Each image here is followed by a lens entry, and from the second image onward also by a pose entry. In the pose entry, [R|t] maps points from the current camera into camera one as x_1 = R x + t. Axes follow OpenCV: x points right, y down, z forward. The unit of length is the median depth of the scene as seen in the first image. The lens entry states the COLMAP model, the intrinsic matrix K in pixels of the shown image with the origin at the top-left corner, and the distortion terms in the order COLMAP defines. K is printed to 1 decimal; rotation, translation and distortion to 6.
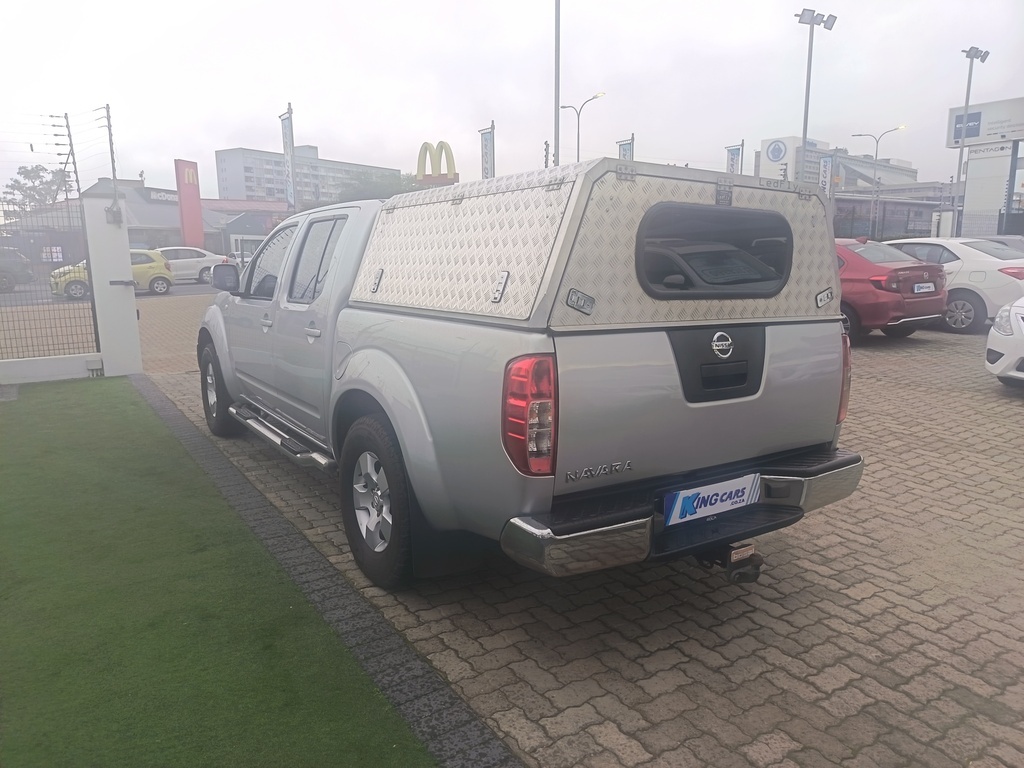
lens RADIAL K [[711.1, 0, 512.0], [0, 711.1, 384.0], [0, 0, 1]] dist [0.046186, -0.051970]
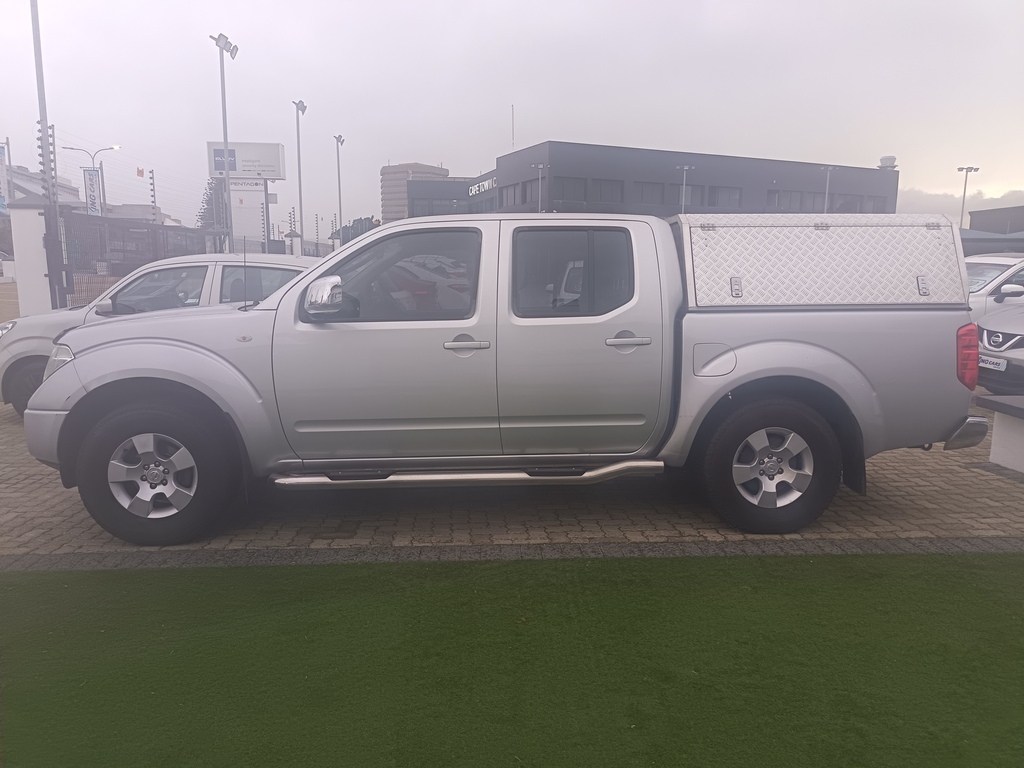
lens RADIAL K [[709.8, 0, 512.0], [0, 709.8, 384.0], [0, 0, 1]] dist [0.052261, -0.053069]
pose [[0.504685, -0.124678, 0.854253, -1.641182], [0.147428, 0.987428, 0.057016, -0.126895], [-0.850622, 0.097166, 0.516722, 0.832508]]
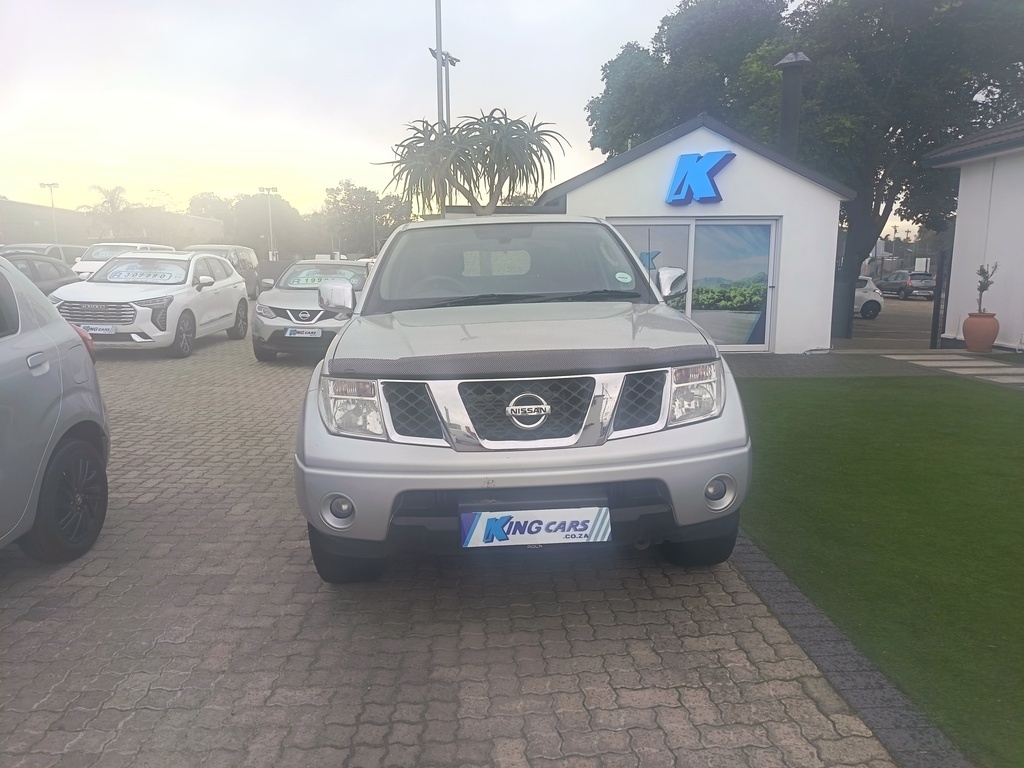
lens RADIAL K [[709.8, 0, 513.6], [0, 709.8, 376.0], [0, 0, 1]] dist [0.040401, -0.030050]
pose [[-0.855689, -0.066201, 0.513238, -1.202741], [0.105506, 0.948635, 0.298263, -0.557844], [-0.506621, 0.309370, -0.804752, 3.185945]]
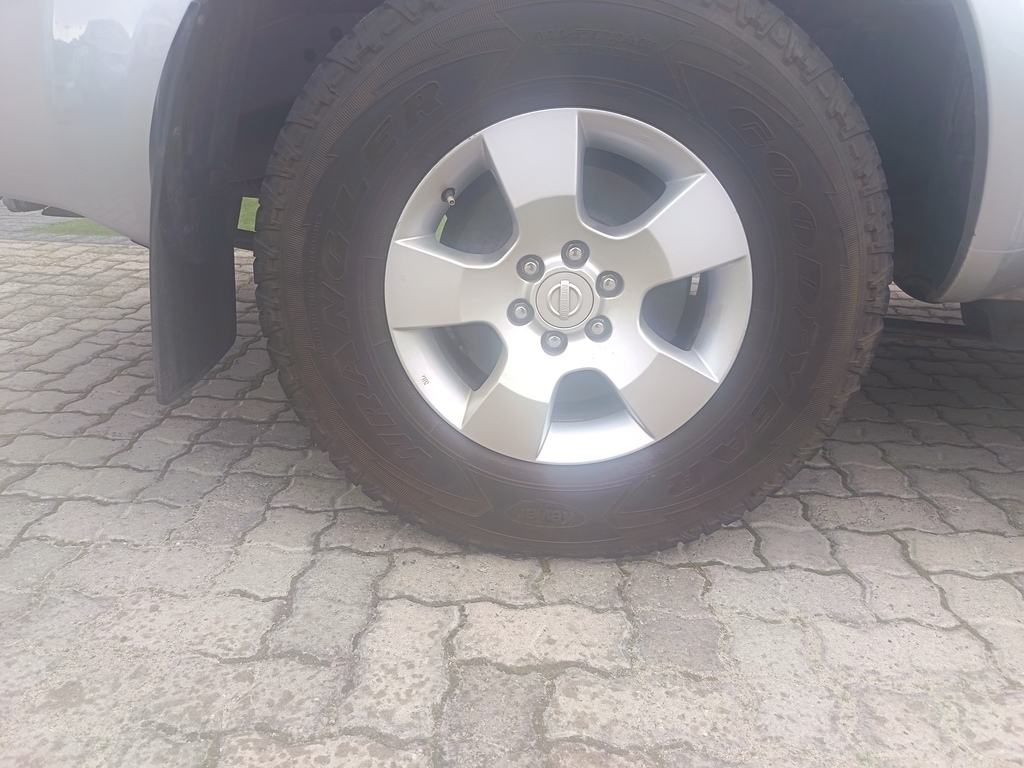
lens RADIAL K [[709.8, 0, 512.0], [0, 709.8, 384.0], [0, 0, 1]] dist [0.052261, -0.053069]
pose [[-0.592234, 0.265546, -0.760752, 0.573141], [-0.173892, 0.879767, 0.442461, 0.039152], [0.786778, 0.394329, -0.474852, 1.633152]]
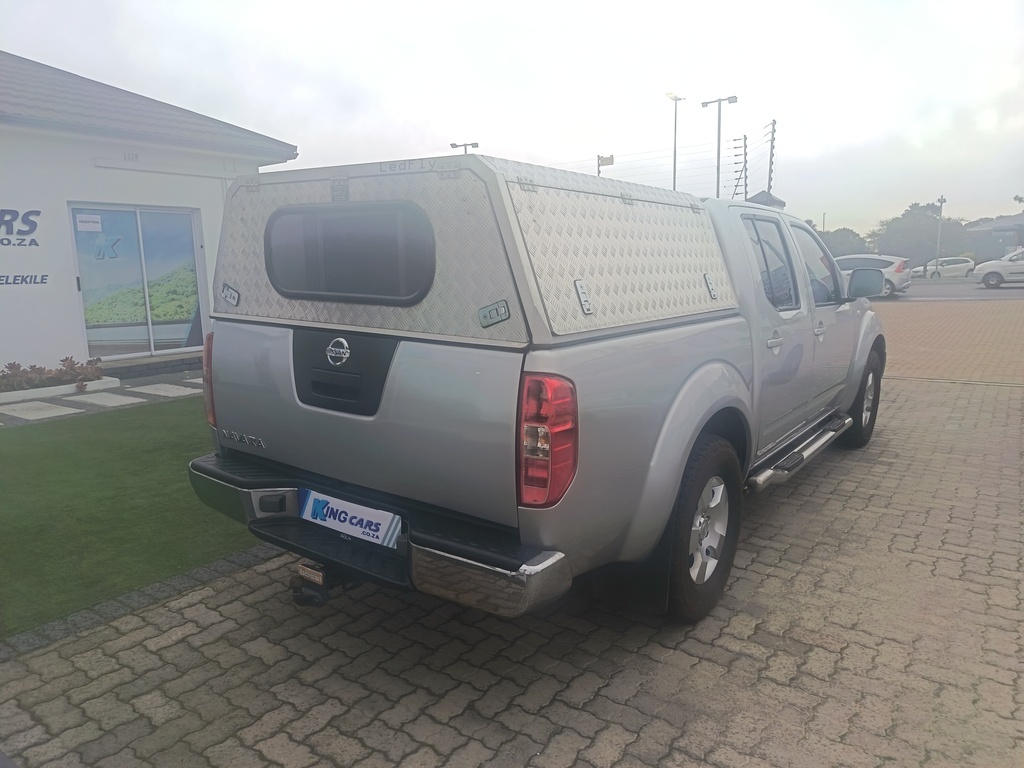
lens RADIAL K [[709.8, 0, 512.0], [0, 709.8, 384.0], [0, 0, 1]] dist [0.052261, -0.053069]
pose [[0.339401, 0.153115, -0.928096, 1.157106], [-0.152740, 0.982539, 0.106241, -0.137325], [0.928158, 0.105699, 0.356862, 0.825459]]
